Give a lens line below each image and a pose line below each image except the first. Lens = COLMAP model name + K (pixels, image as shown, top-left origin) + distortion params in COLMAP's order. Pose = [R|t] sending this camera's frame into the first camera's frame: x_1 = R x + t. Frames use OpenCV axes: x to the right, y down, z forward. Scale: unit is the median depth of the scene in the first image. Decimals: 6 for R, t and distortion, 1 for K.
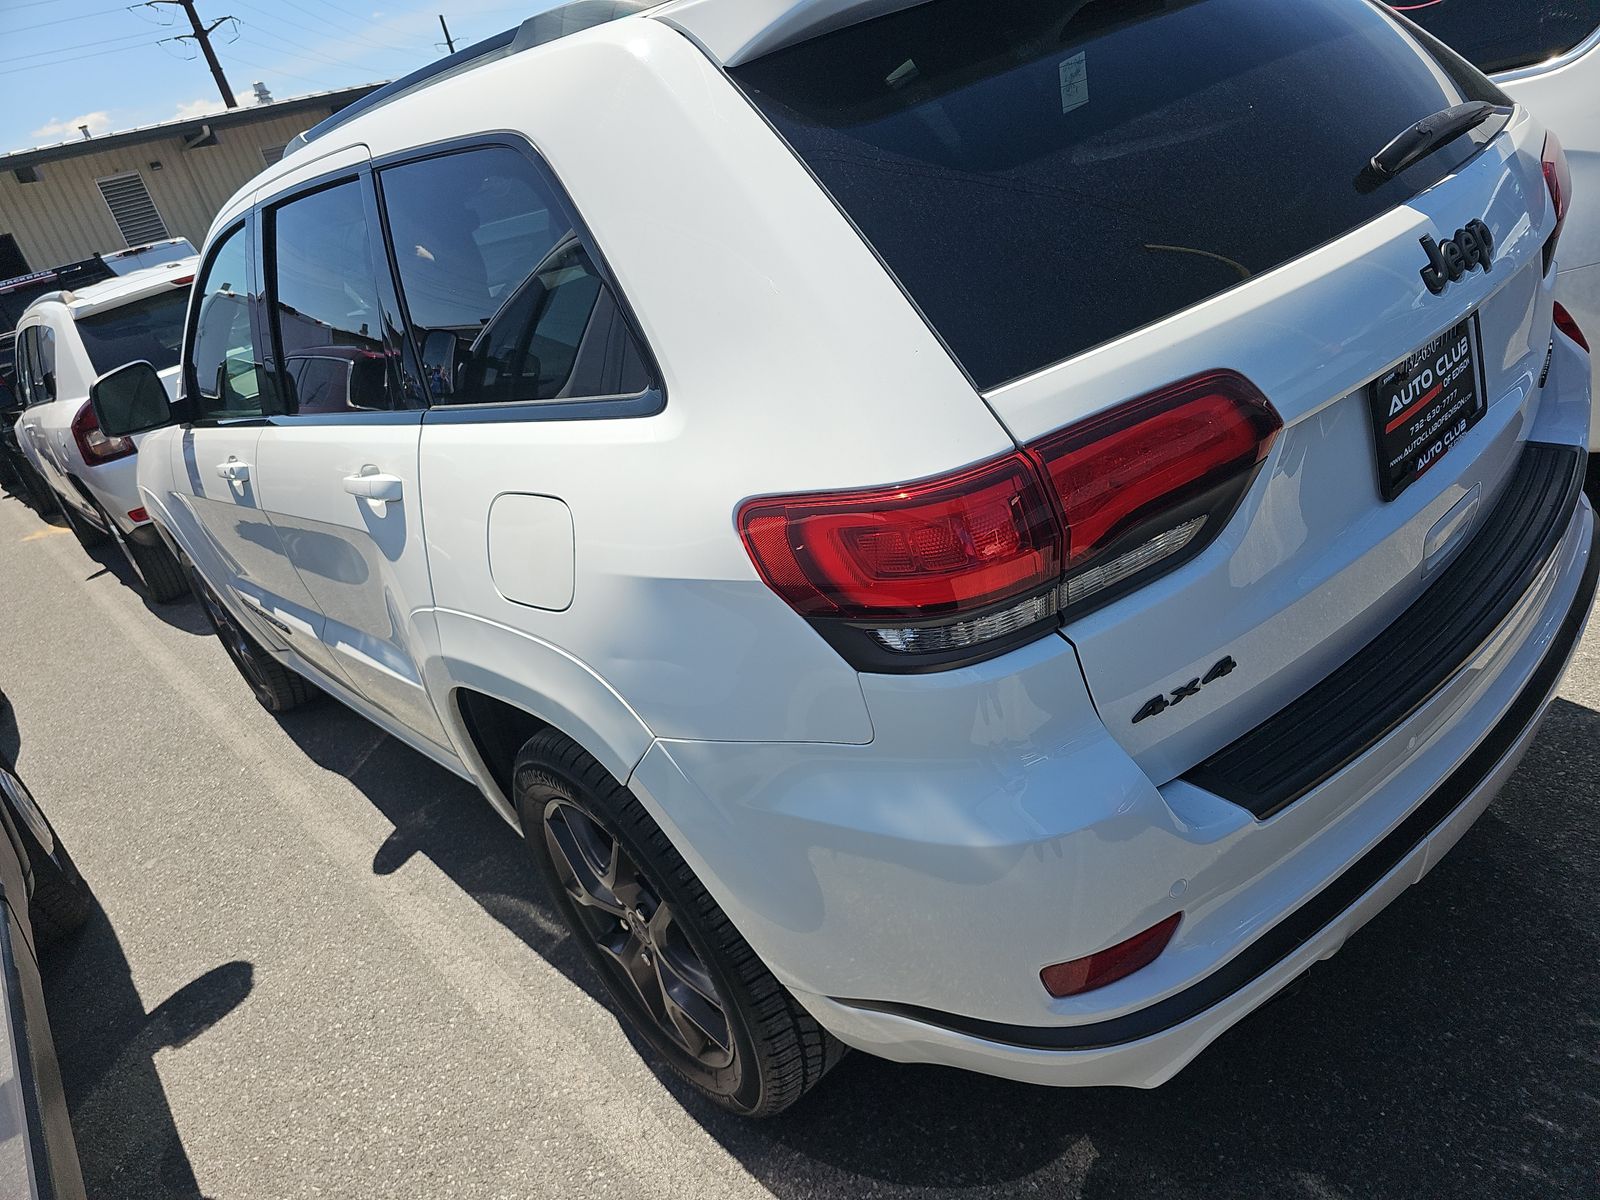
lens RADIAL K [[1089.8, 0, 830.9], [0, 1089.8, 610.9], [0, 0, 1]] dist [0.028420, -0.042171]
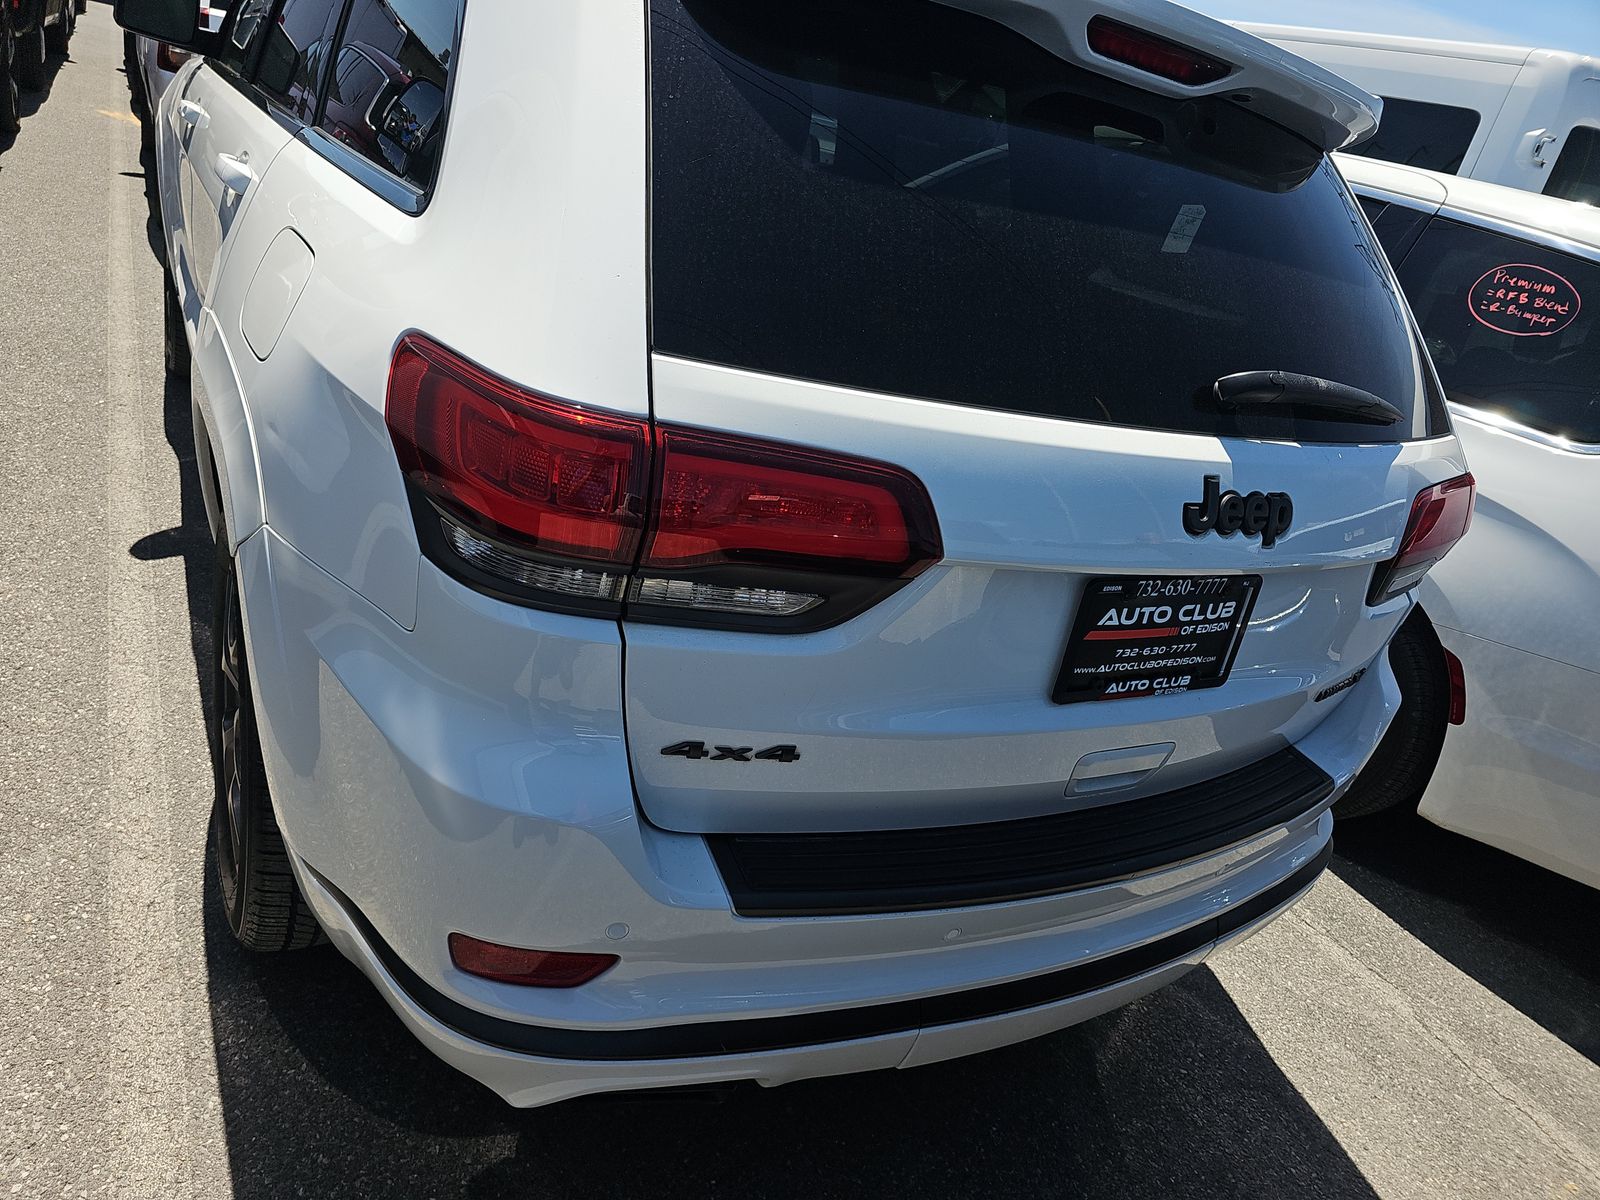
lens RADIAL K [[1089.8, 0, 804.7], [0, 1089.8, 597.5], [0, 0, 1]] dist [0.028420, -0.042171]
pose [[0.859734, 0.510700, 0.006495, 0.210591], [-0.510670, 0.859757, -0.005860, -0.048187], [-0.008577, 0.001721, 0.999962, 0.040108]]
